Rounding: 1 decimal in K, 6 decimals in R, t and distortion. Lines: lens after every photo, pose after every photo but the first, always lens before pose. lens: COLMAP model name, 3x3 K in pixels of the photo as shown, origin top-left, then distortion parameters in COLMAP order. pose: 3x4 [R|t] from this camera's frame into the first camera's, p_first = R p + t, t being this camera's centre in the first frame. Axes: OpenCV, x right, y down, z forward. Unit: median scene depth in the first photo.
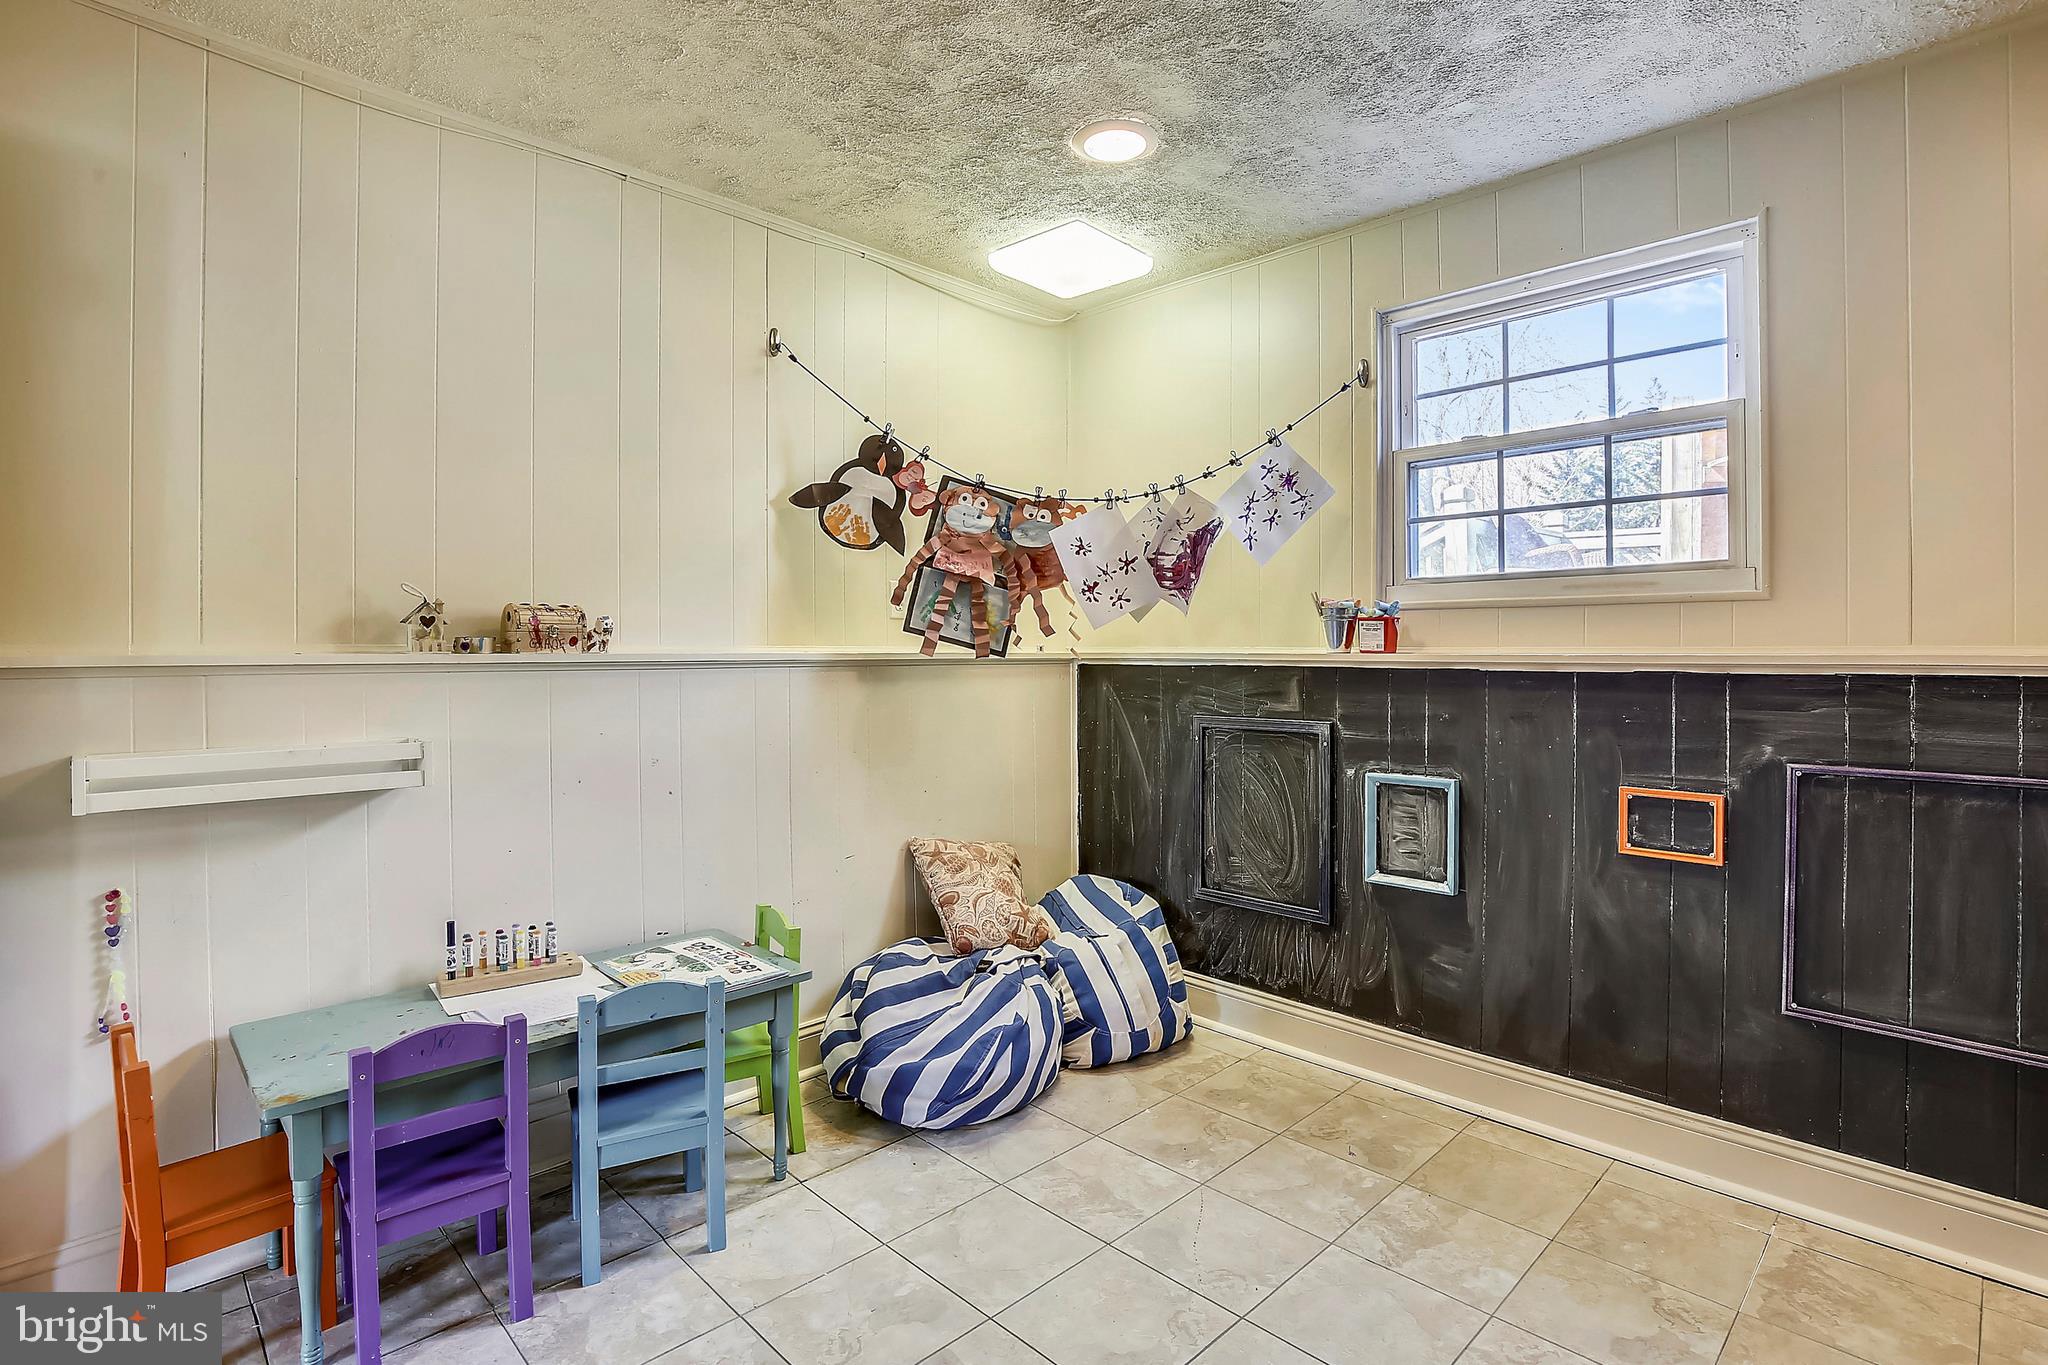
lens RADIAL K [[991.8, 0, 1057.6], [0, 991.8, 656.2], [0, 0, 1]] dist [-0.004061, -0.001201]
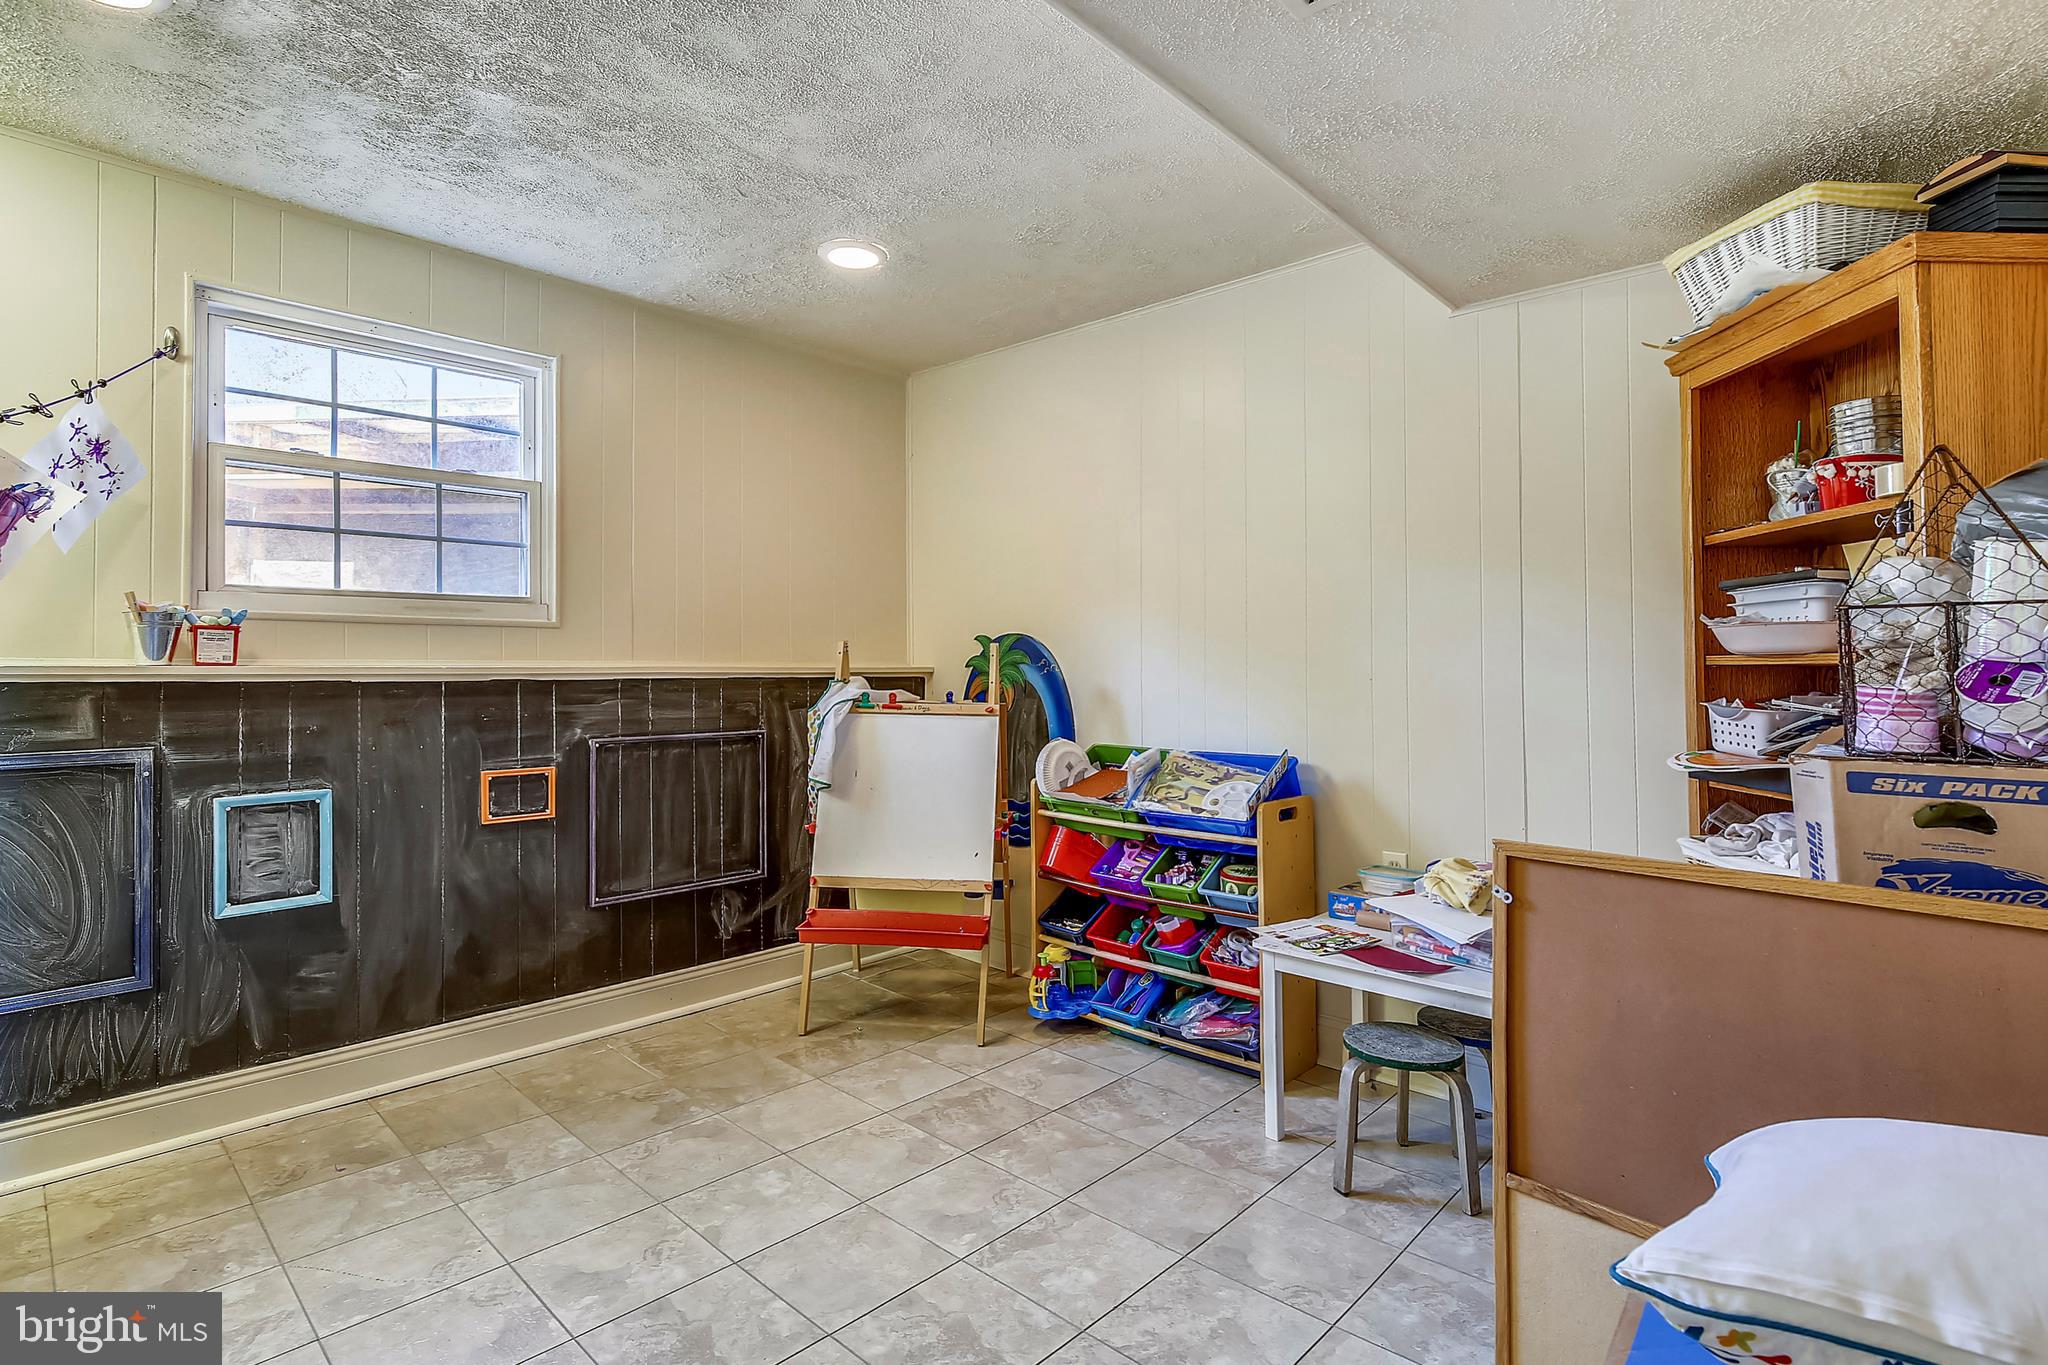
lens RADIAL K [[991.8, 0, 1026.3], [0, 991.8, 670.3], [0, 0, 1]] dist [-0.004061, -0.001201]
pose [[0.003425, -0.006598, 0.999972, -0.632545], [0.002470, 0.999975, 0.006590, -0.003068], [-0.999991, 0.002447, 0.003441, 0.283678]]
